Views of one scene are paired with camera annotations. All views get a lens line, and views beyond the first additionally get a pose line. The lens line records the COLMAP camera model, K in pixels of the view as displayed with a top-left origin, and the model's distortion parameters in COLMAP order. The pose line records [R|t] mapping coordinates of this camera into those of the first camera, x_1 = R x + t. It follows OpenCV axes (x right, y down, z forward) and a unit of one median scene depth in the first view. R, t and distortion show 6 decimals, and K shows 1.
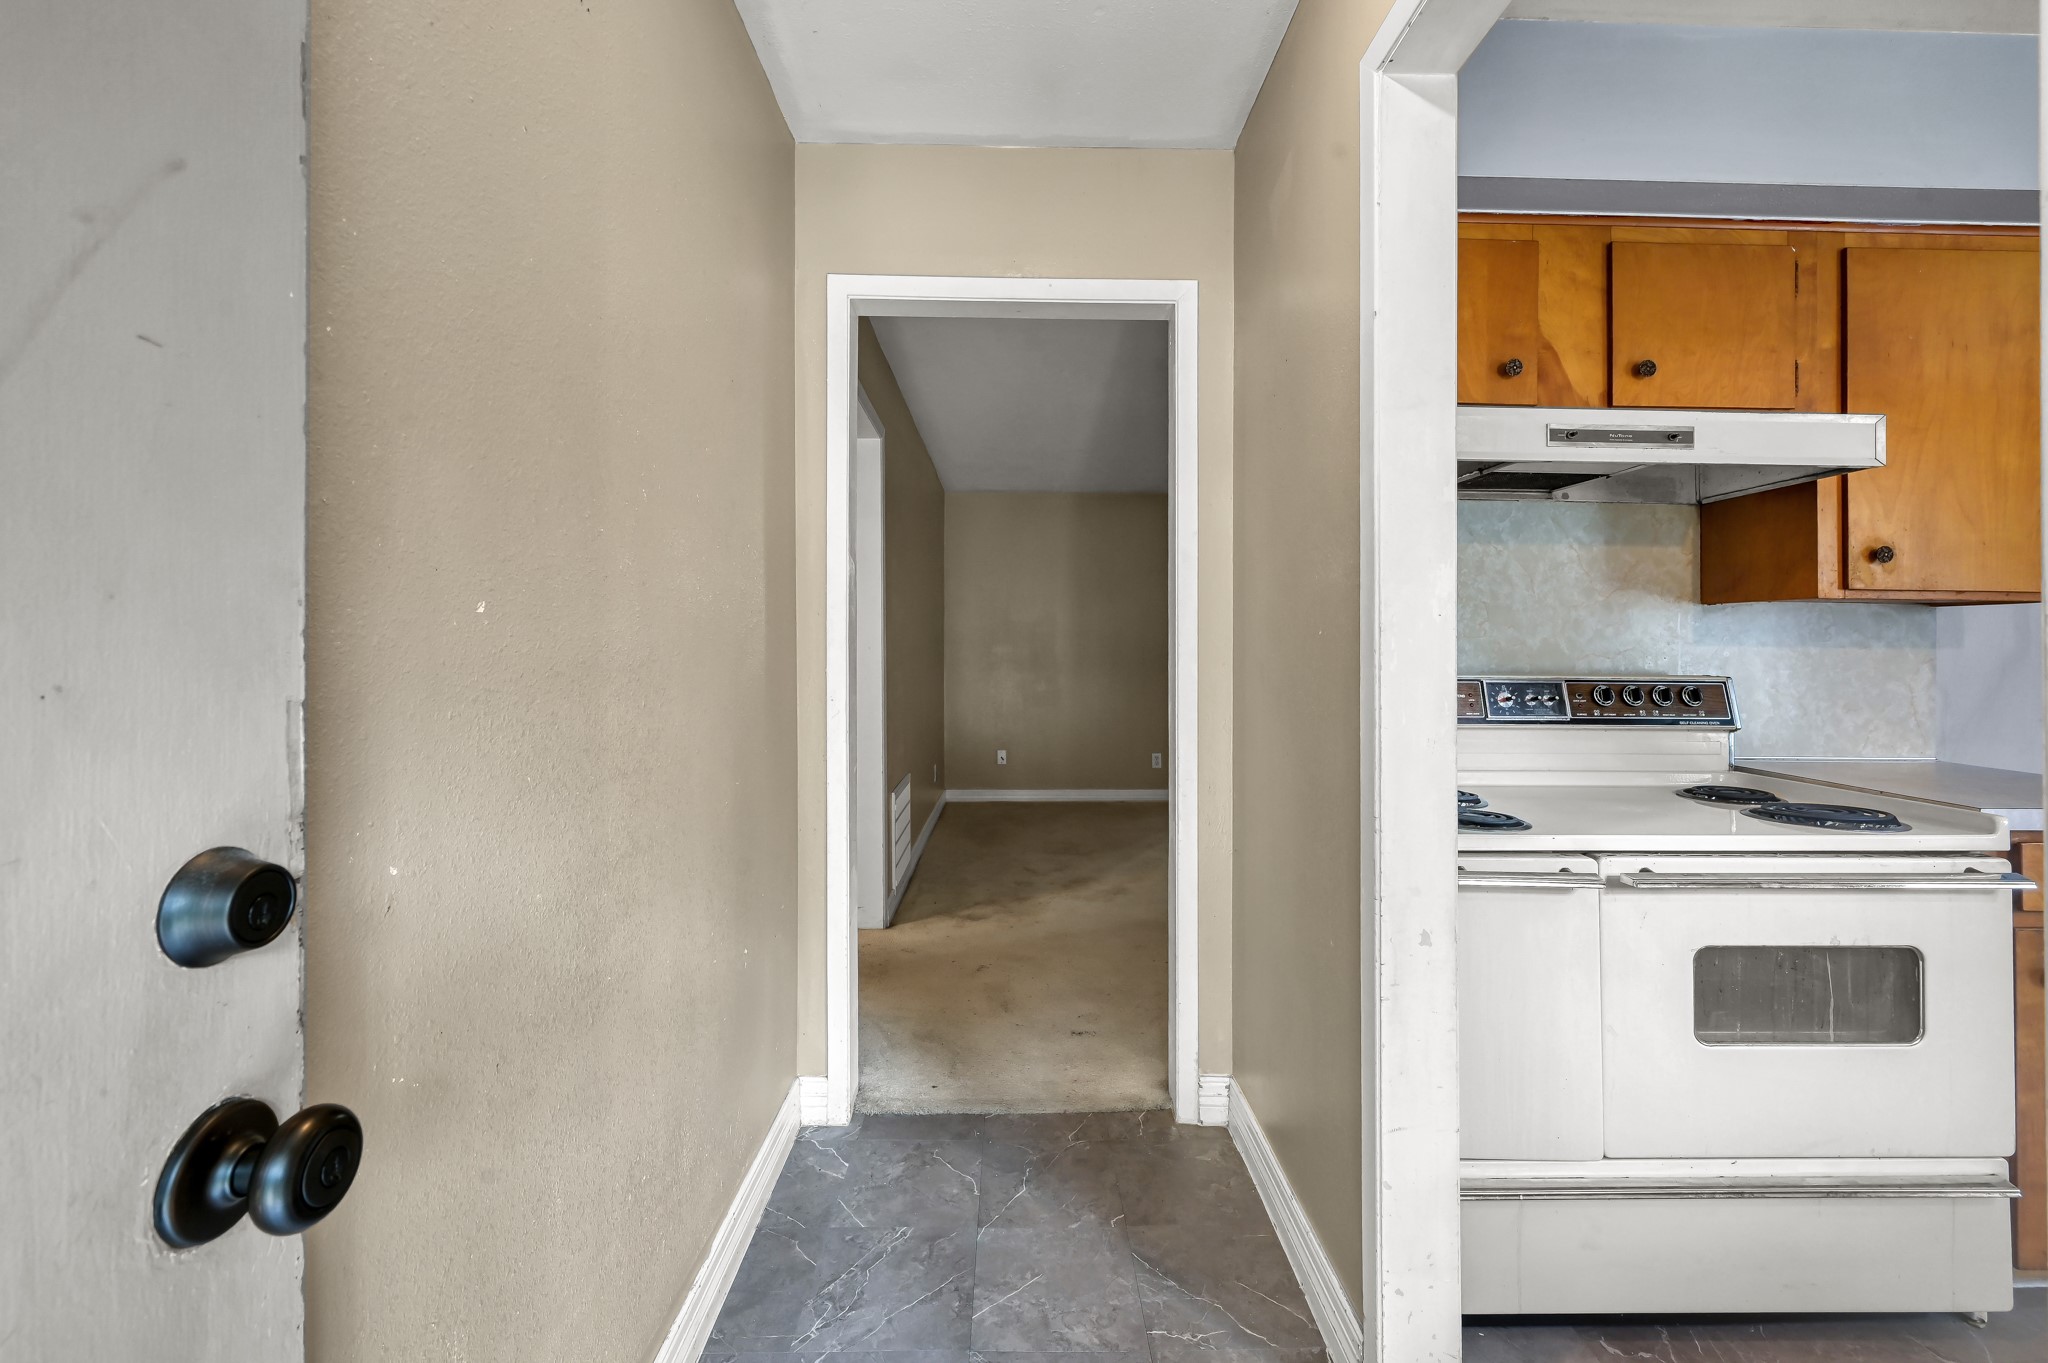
lens RADIAL K [[876.8, 0, 1012.8], [0, 876.8, 654.4], [0, 0, 1]] dist [0.003463, -0.000873]
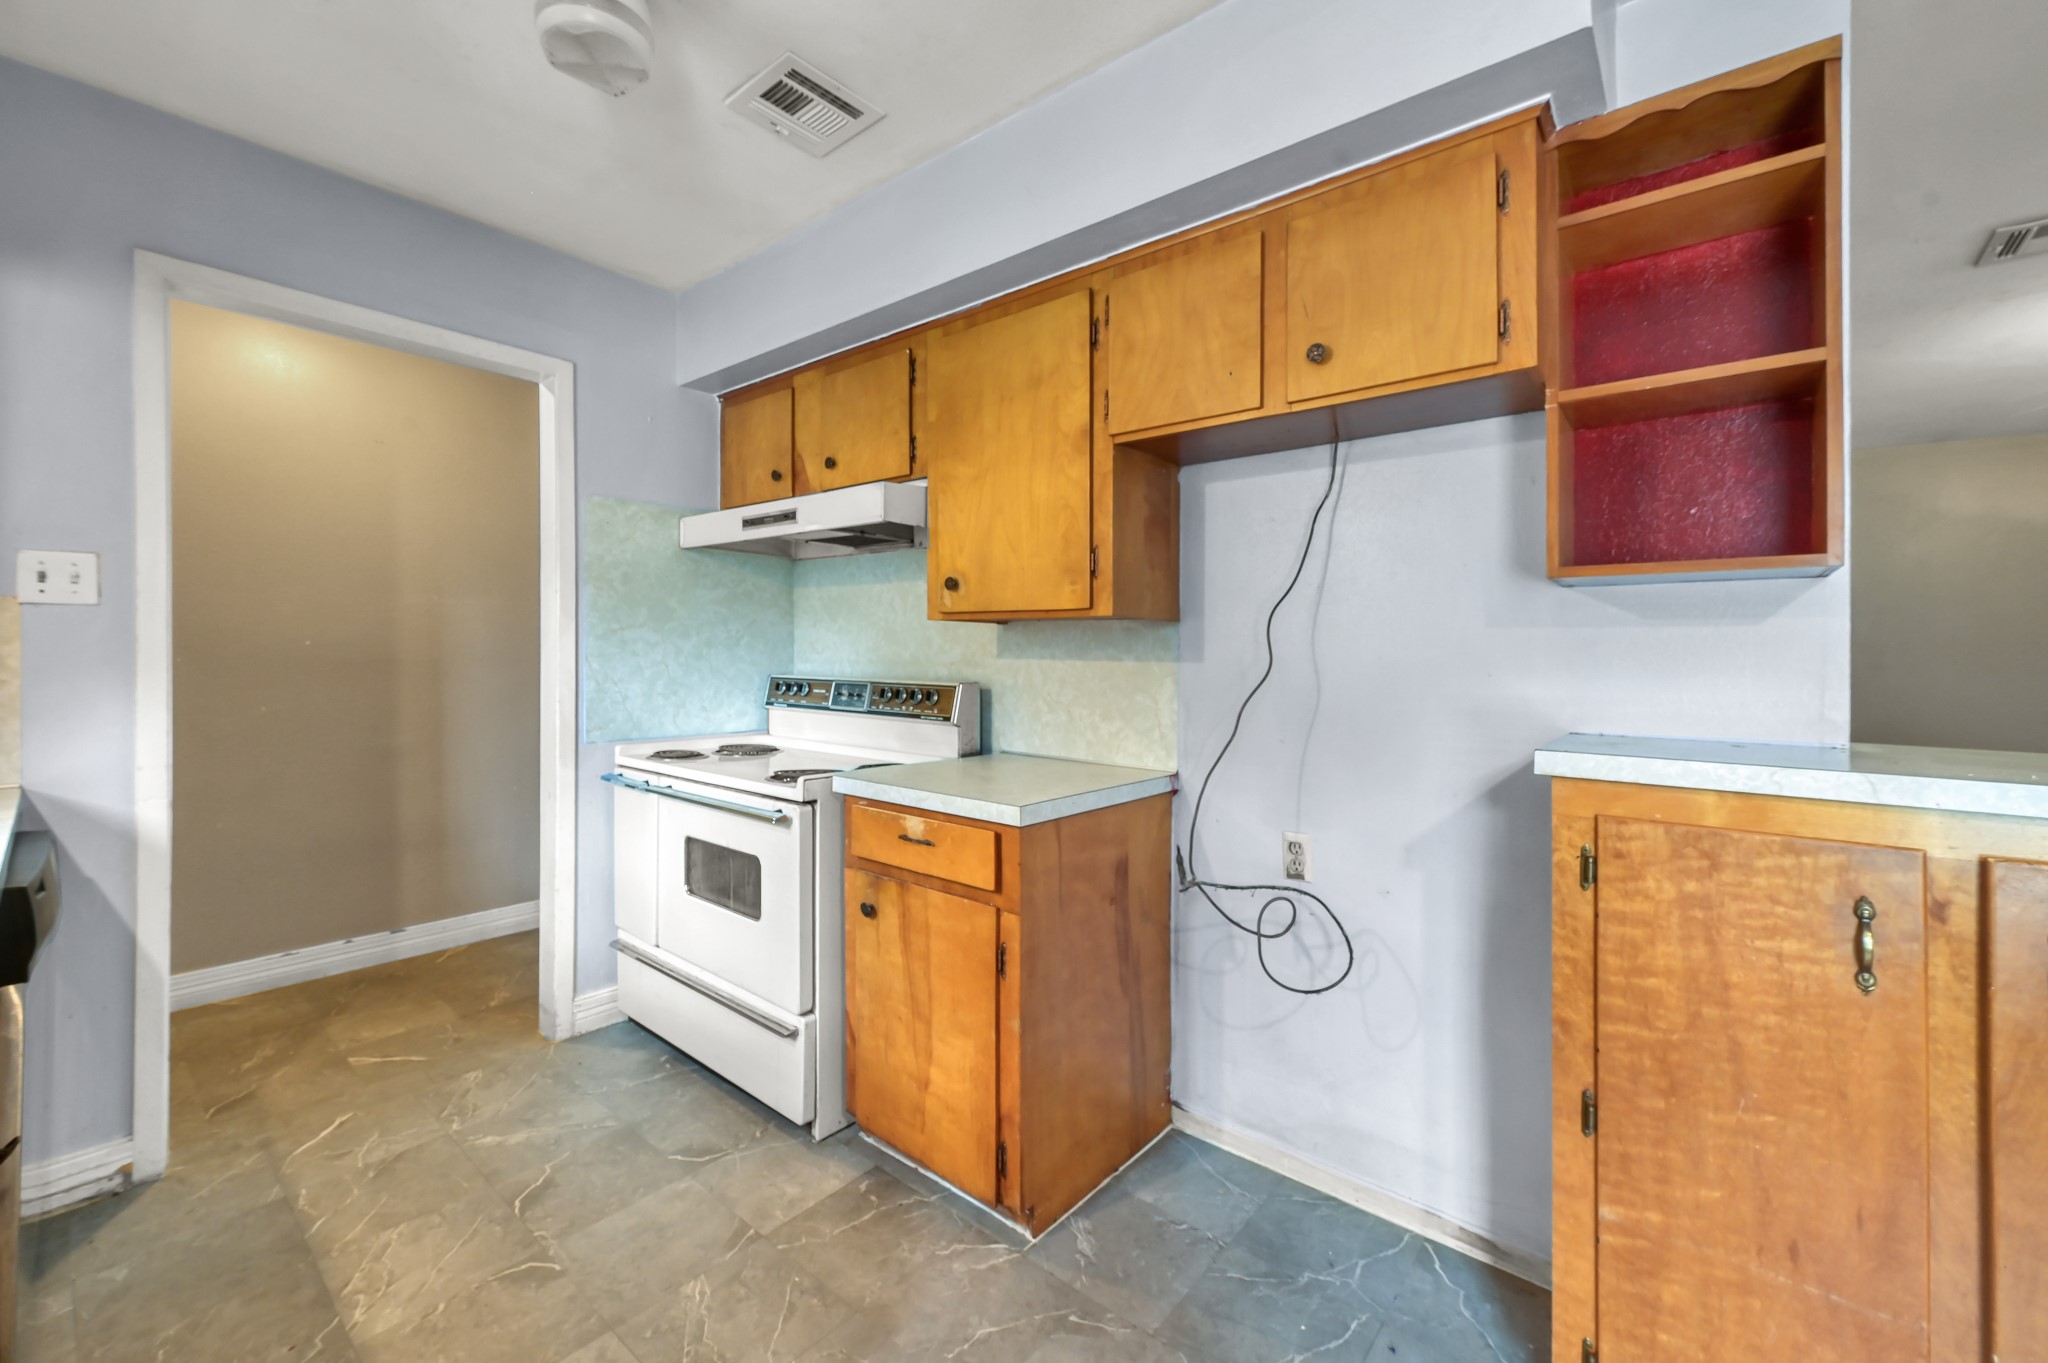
lens RADIAL K [[821.2, 0, 1033.4], [0, 821.2, 684.6], [0, 0, 1]] dist [0.000347, -0.000085]
pose [[0.753262, 0.026032, -0.657205, 1.689197], [-0.017123, 0.999654, 0.019971, 0.002980], [0.657498, -0.003790, 0.753447, 0.190753]]
